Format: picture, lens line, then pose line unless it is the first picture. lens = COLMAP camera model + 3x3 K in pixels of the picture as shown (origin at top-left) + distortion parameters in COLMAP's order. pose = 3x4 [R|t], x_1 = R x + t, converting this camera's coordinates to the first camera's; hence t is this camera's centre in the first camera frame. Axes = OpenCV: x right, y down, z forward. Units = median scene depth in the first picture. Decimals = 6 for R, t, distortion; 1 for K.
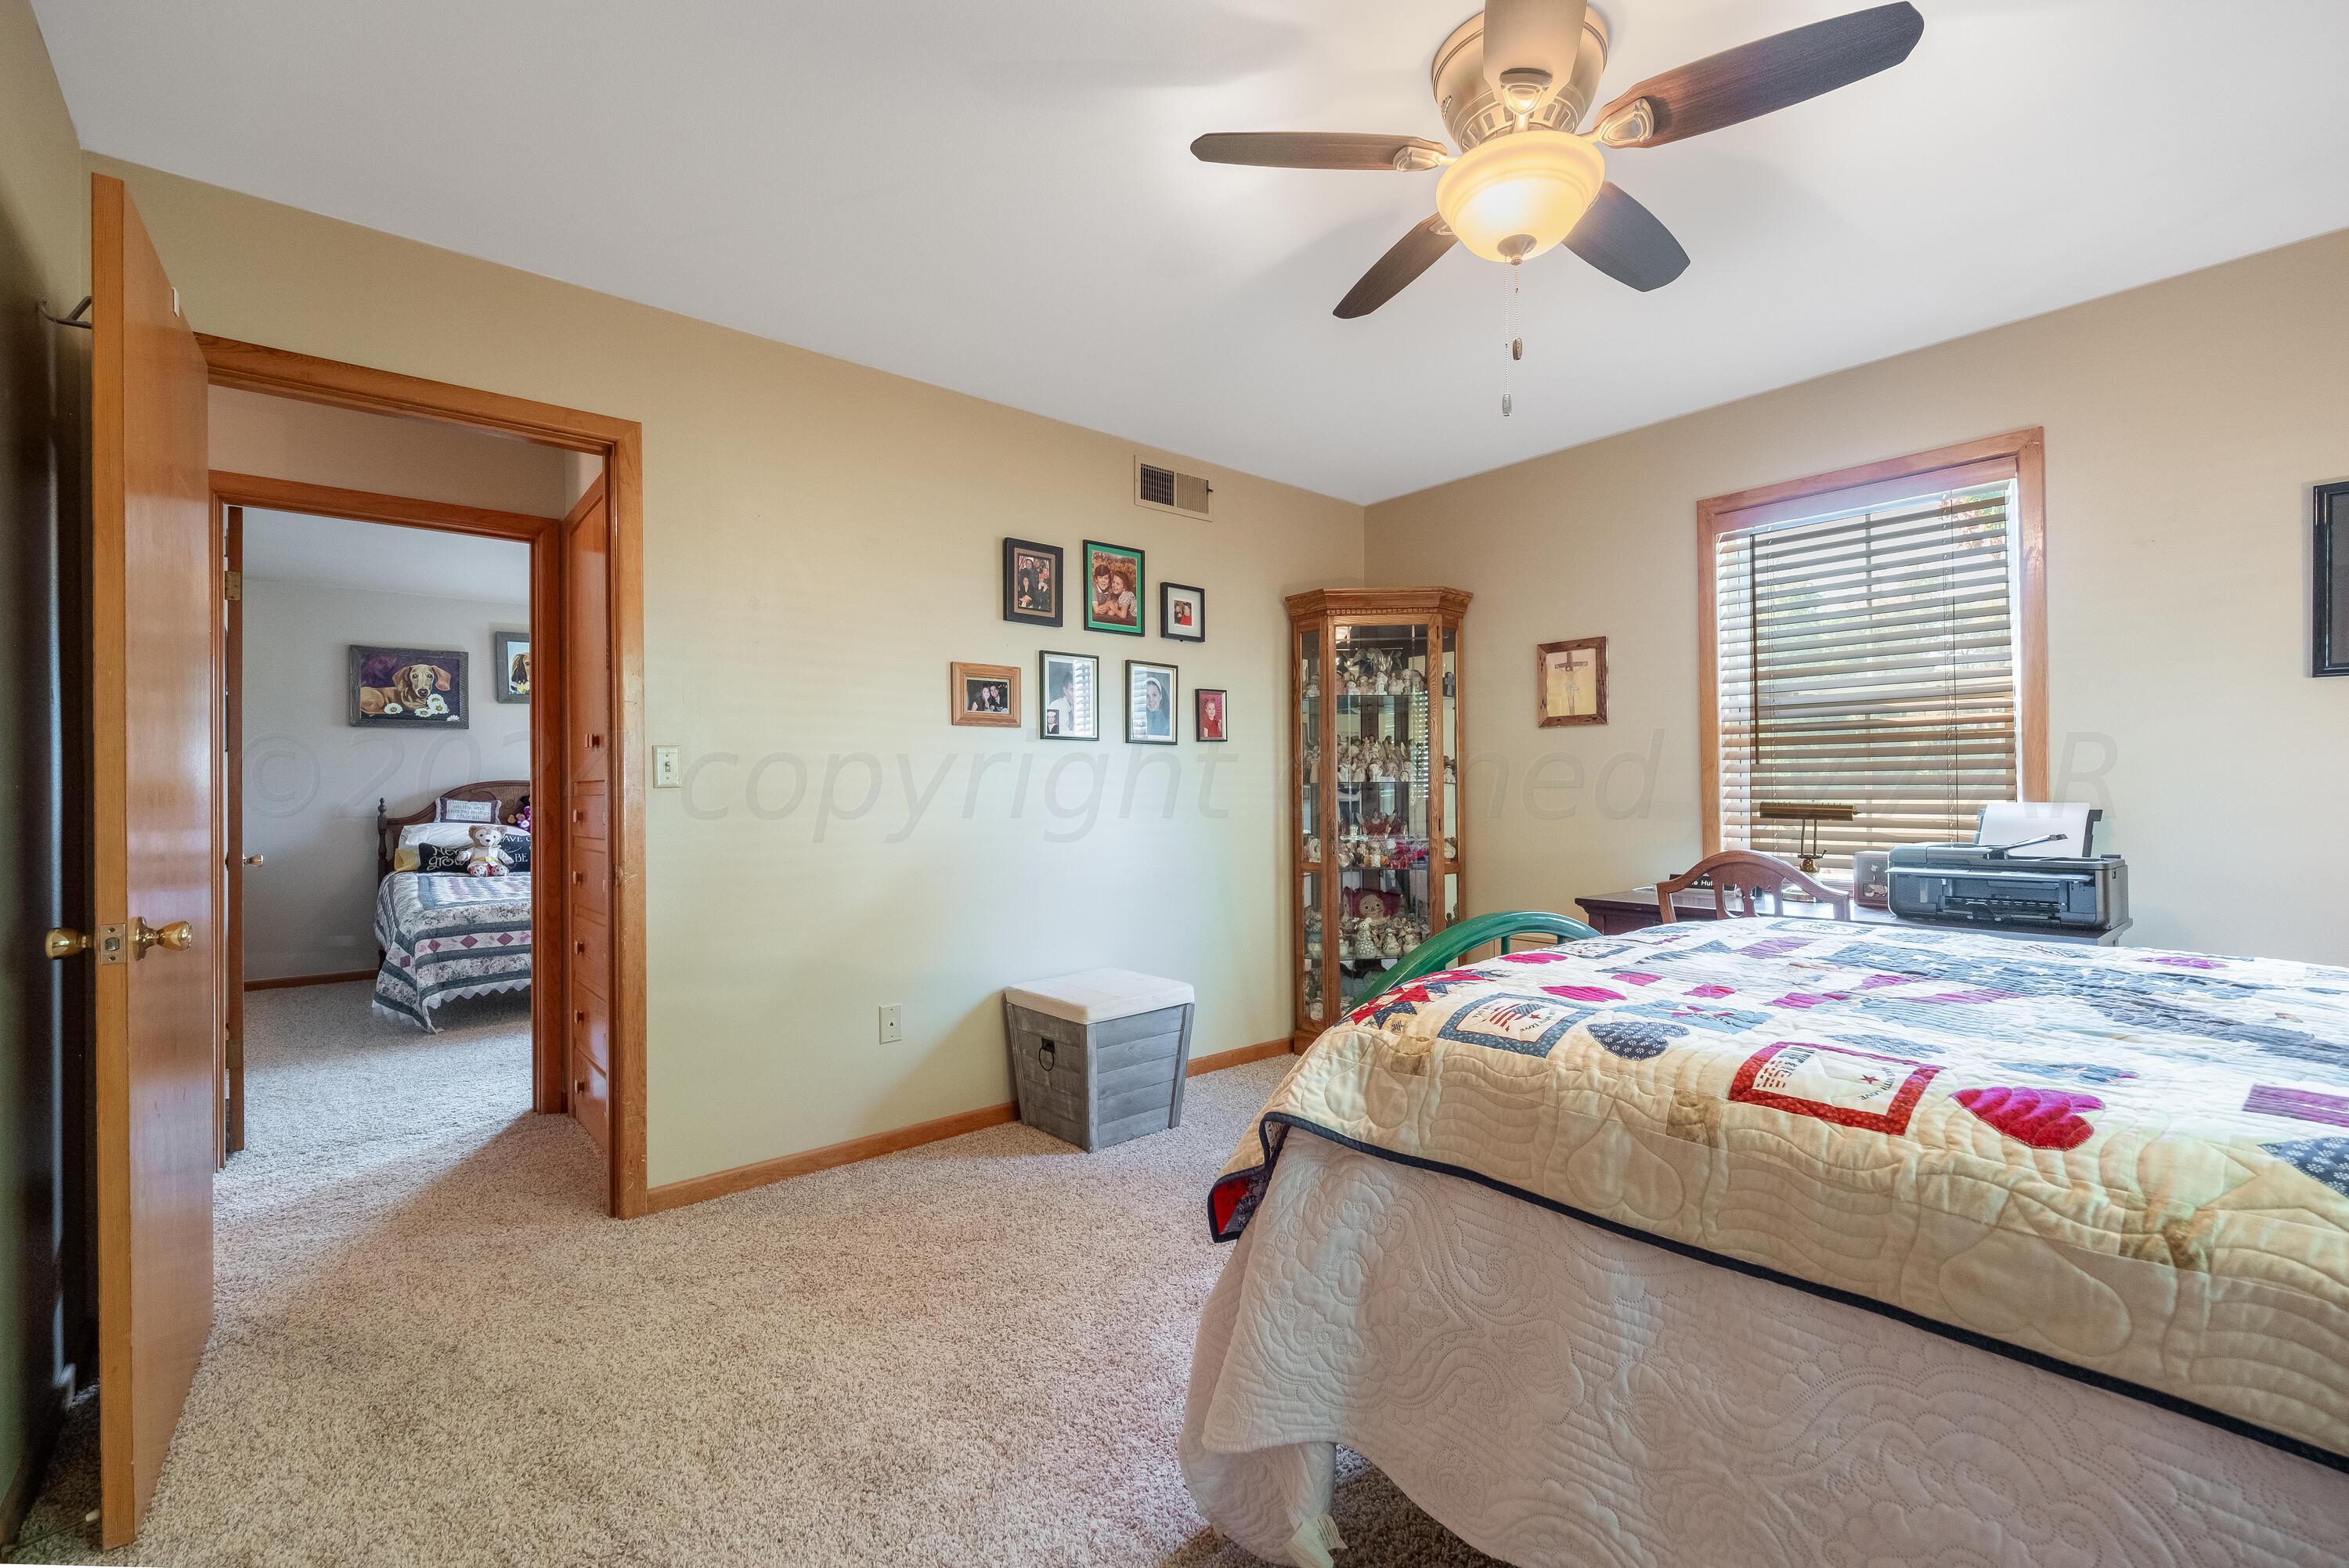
lens RADIAL K [[1010.8, 0, 1158.7], [0, 1010.8, 789.3], [0, 0, 1]] dist [-0.001493, -0.001021]
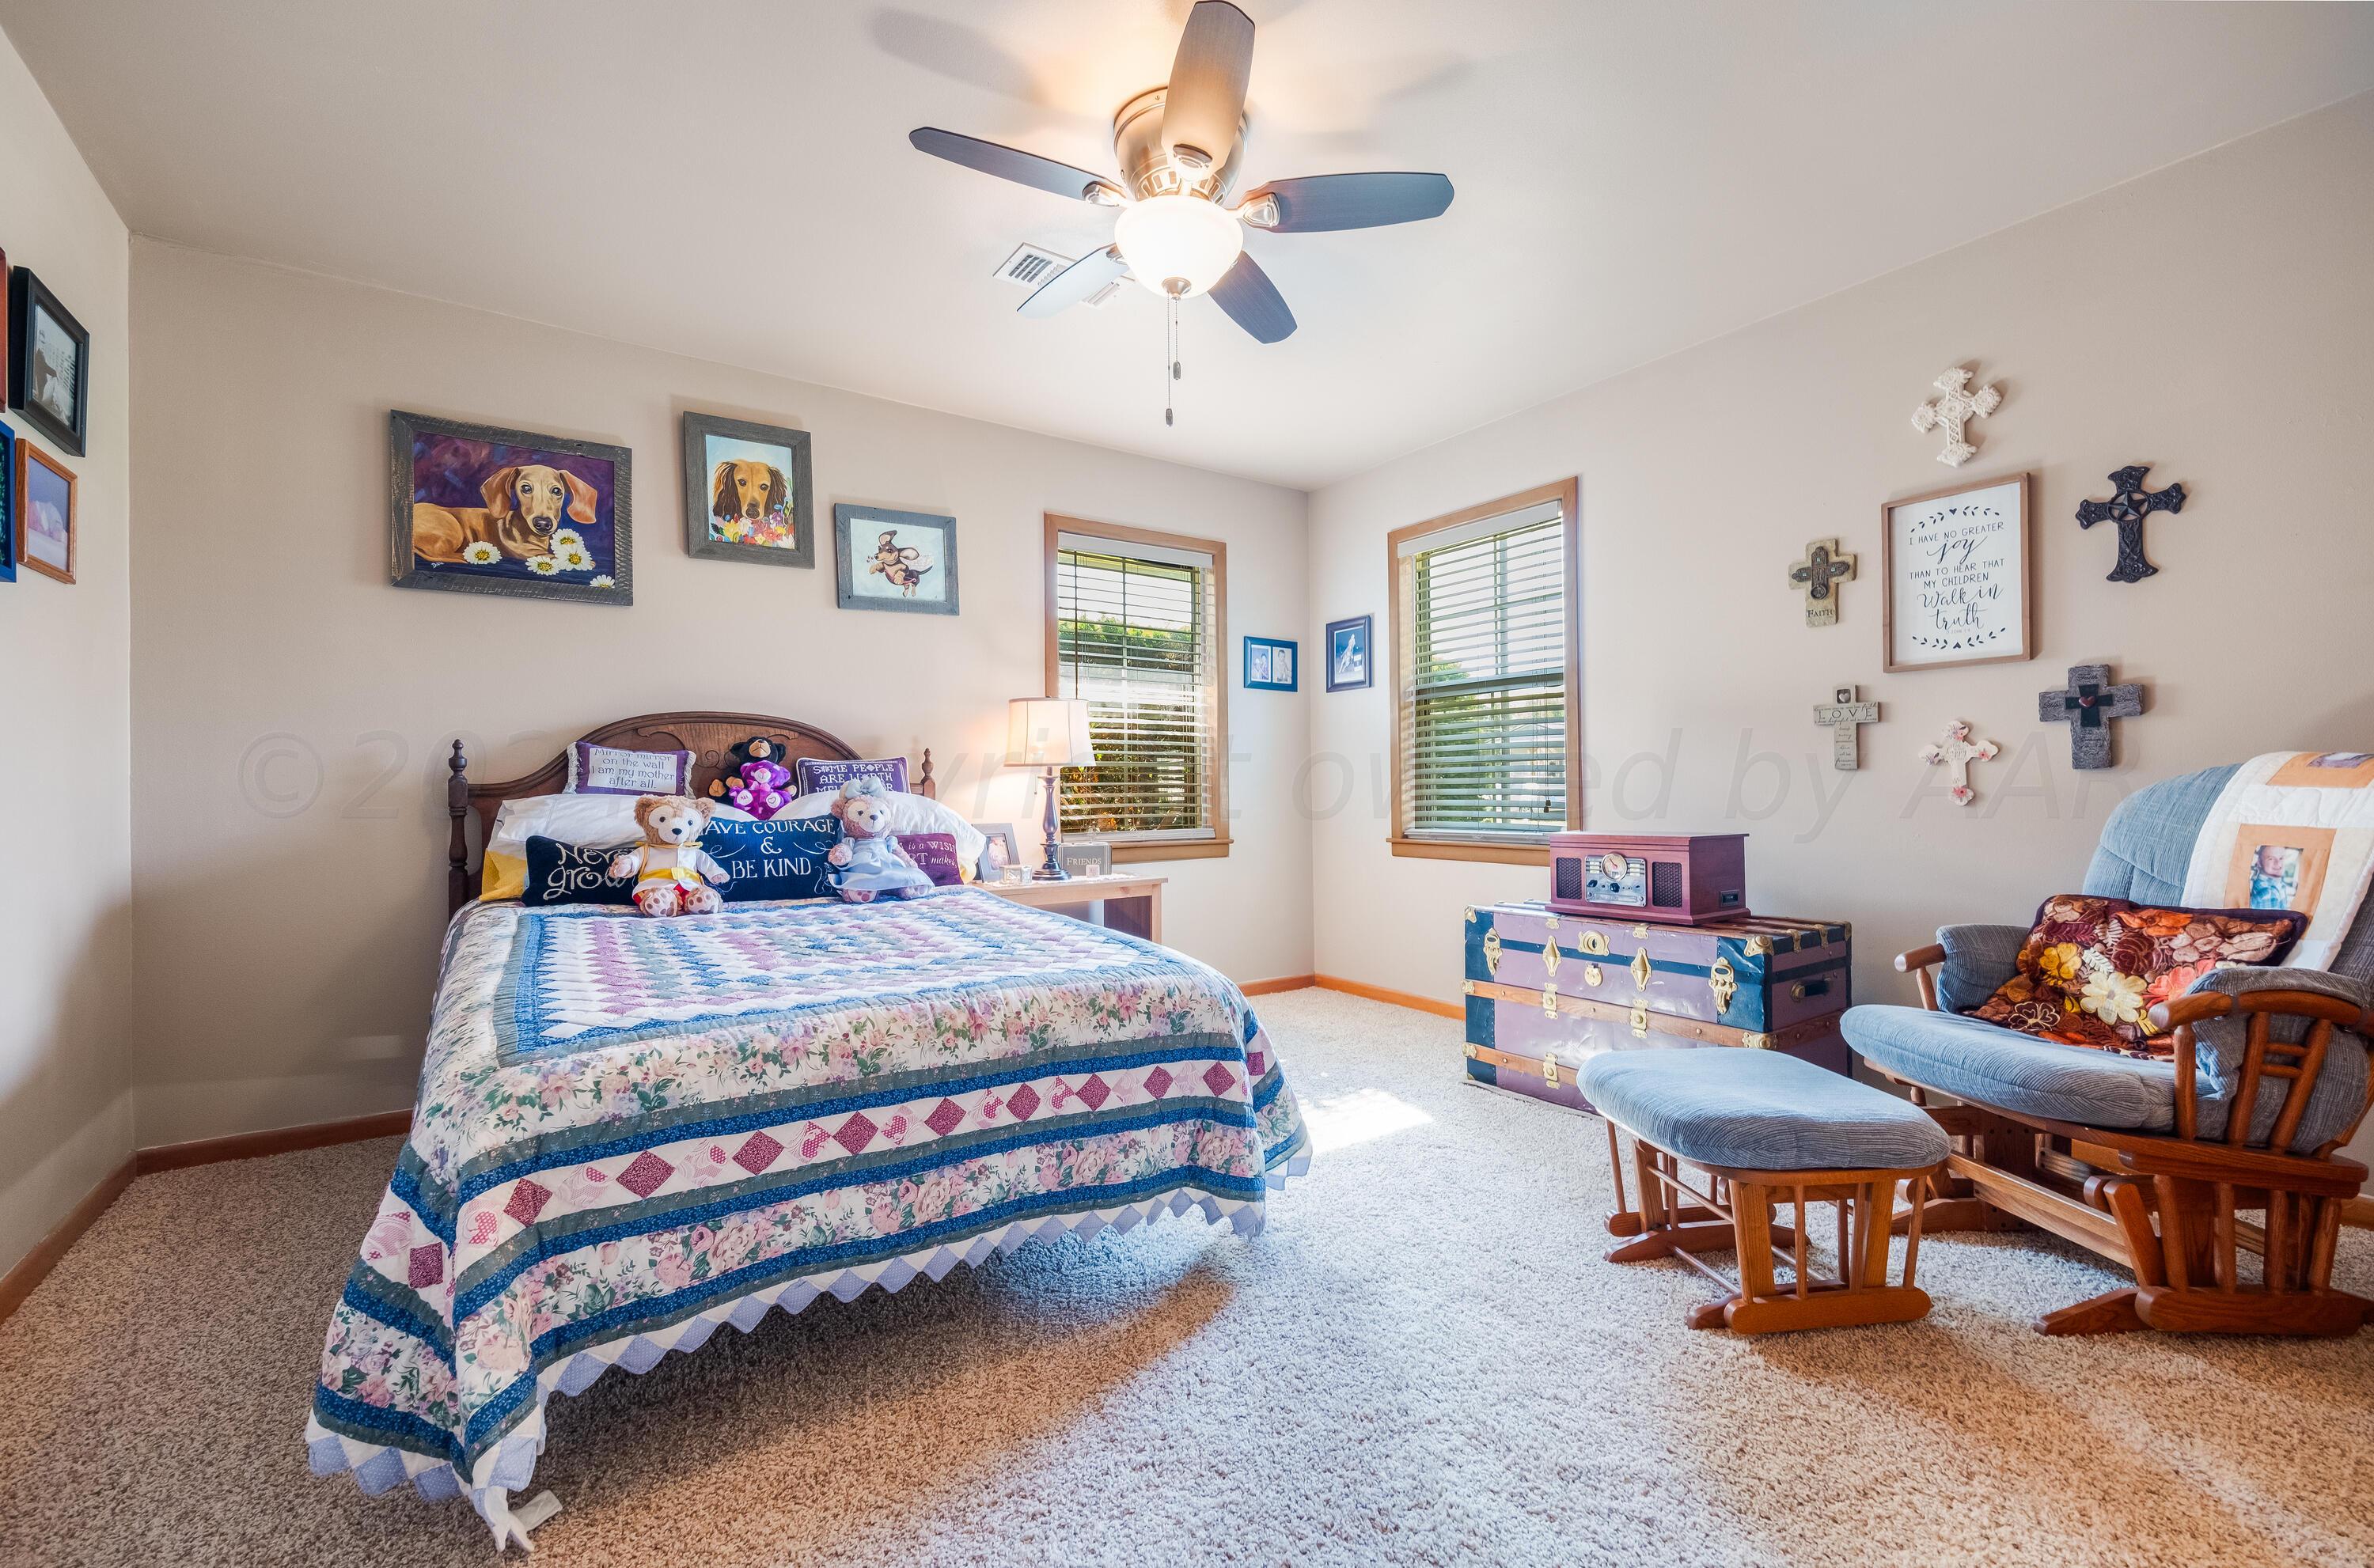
lens RADIAL K [[1031.3, 0, 1200.9], [0, 1031.3, 784.8], [0, 0, 1]] dist [0.005070, -0.000059]
pose [[0.996114, 0.000879, -0.088069, -0.383998], [-0.001064, 0.999997, -0.002064, 0.030140], [0.088067, 0.002150, 0.996112, 0.553670]]
